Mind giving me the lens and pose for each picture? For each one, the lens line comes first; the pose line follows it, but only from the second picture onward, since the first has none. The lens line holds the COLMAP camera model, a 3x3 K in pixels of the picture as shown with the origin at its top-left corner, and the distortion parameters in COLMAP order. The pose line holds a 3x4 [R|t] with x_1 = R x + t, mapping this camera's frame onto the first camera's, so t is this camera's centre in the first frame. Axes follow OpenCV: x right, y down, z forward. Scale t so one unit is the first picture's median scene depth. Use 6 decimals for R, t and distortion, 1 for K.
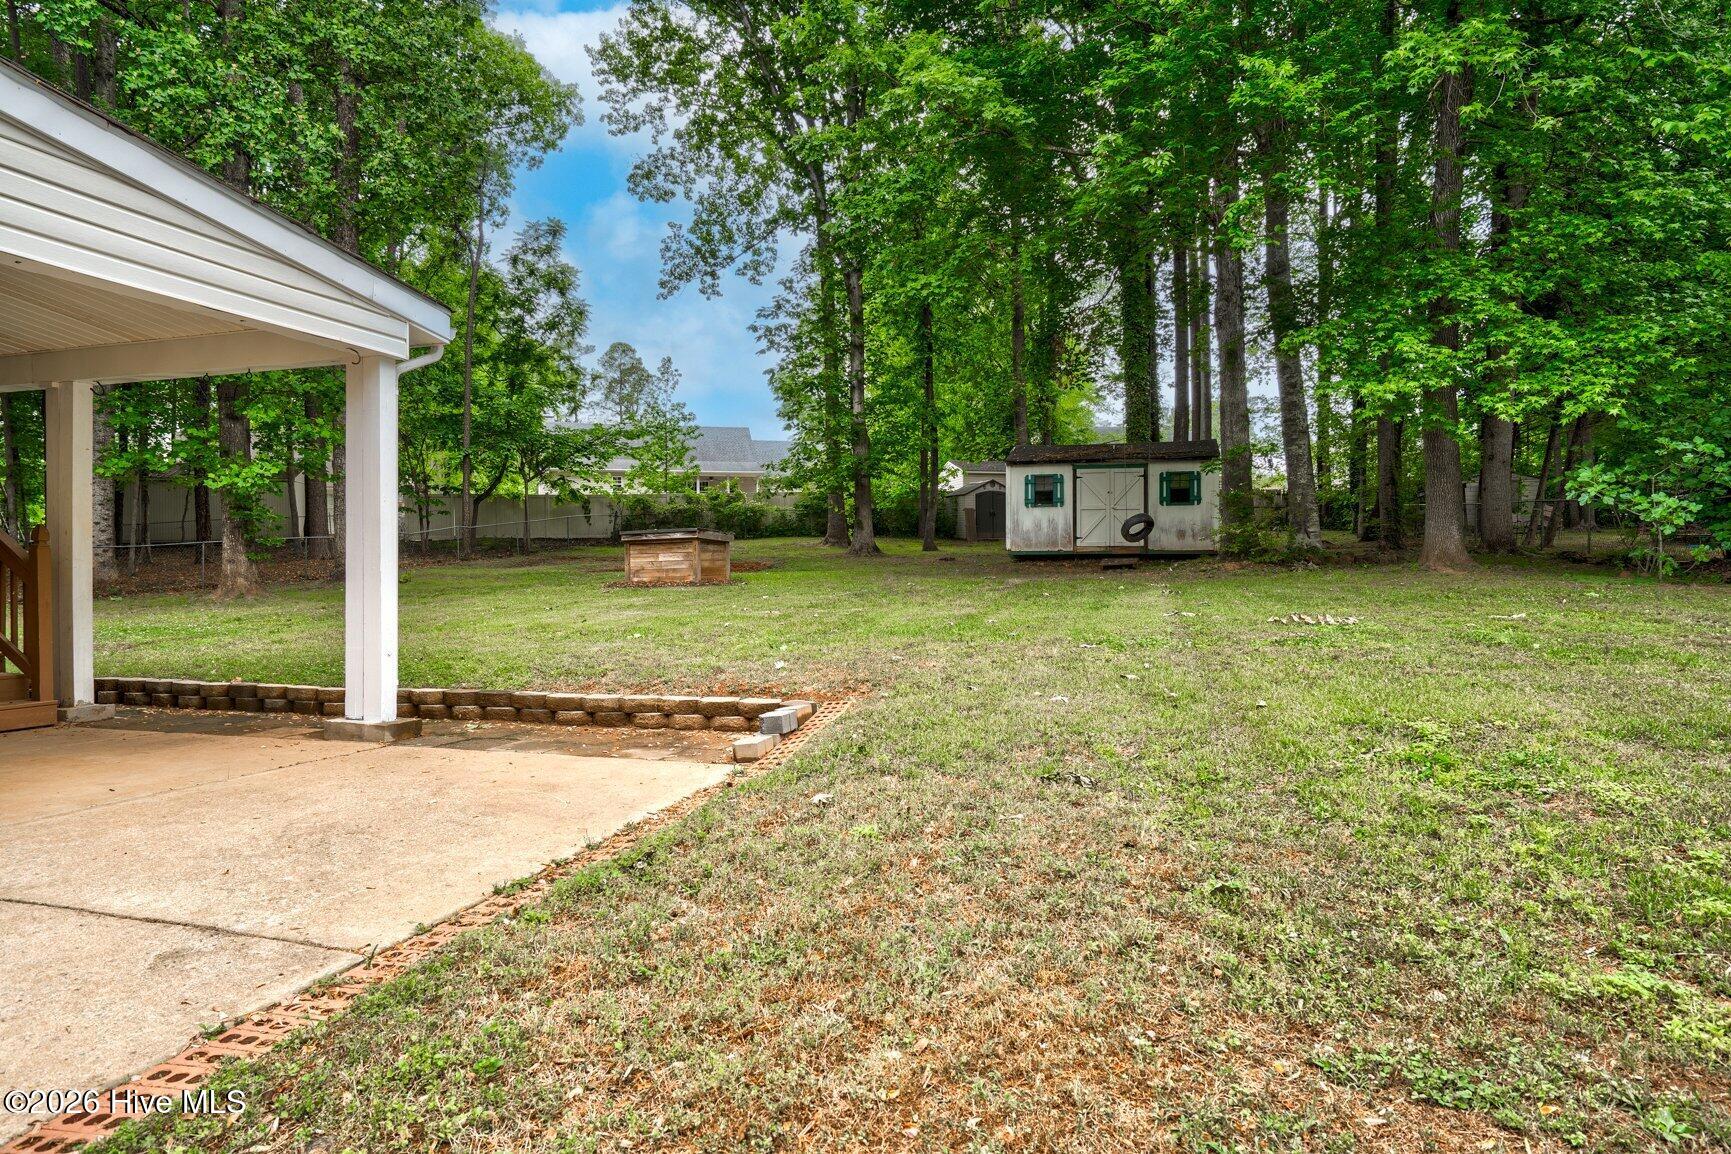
lens RADIAL K [[981.5, 0, 865.5], [0, 981.5, 577.0], [0, 0, 1]] dist [-0.003275, -0.000793]
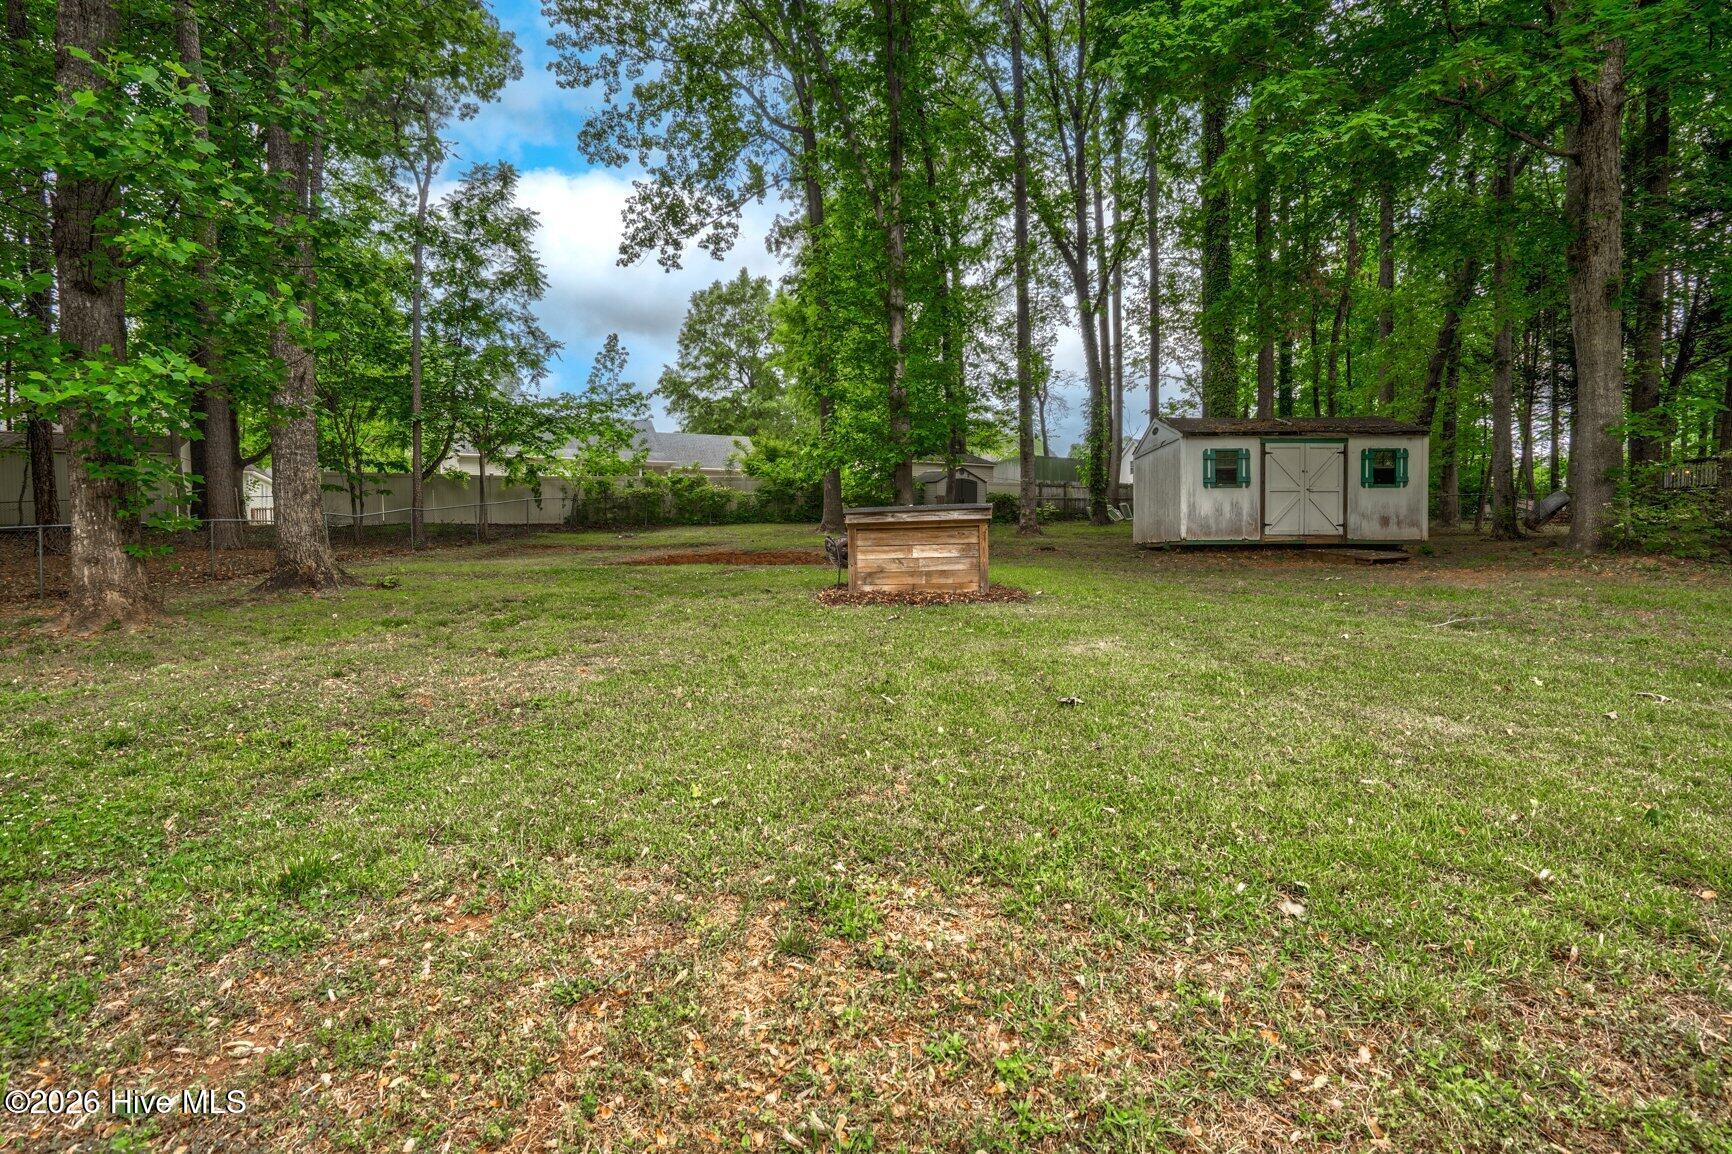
lens RADIAL K [[800.2, 0, 866.0], [0, 800.2, 577.0], [0, 0, 1]] dist [-0.036063, 0.014316]
pose [[0.978666, -0.008741, 0.205271, -0.148218], [0.003880, 0.999703, 0.024073, -0.007211], [-0.205420, -0.022763, 0.978409, 0.228253]]
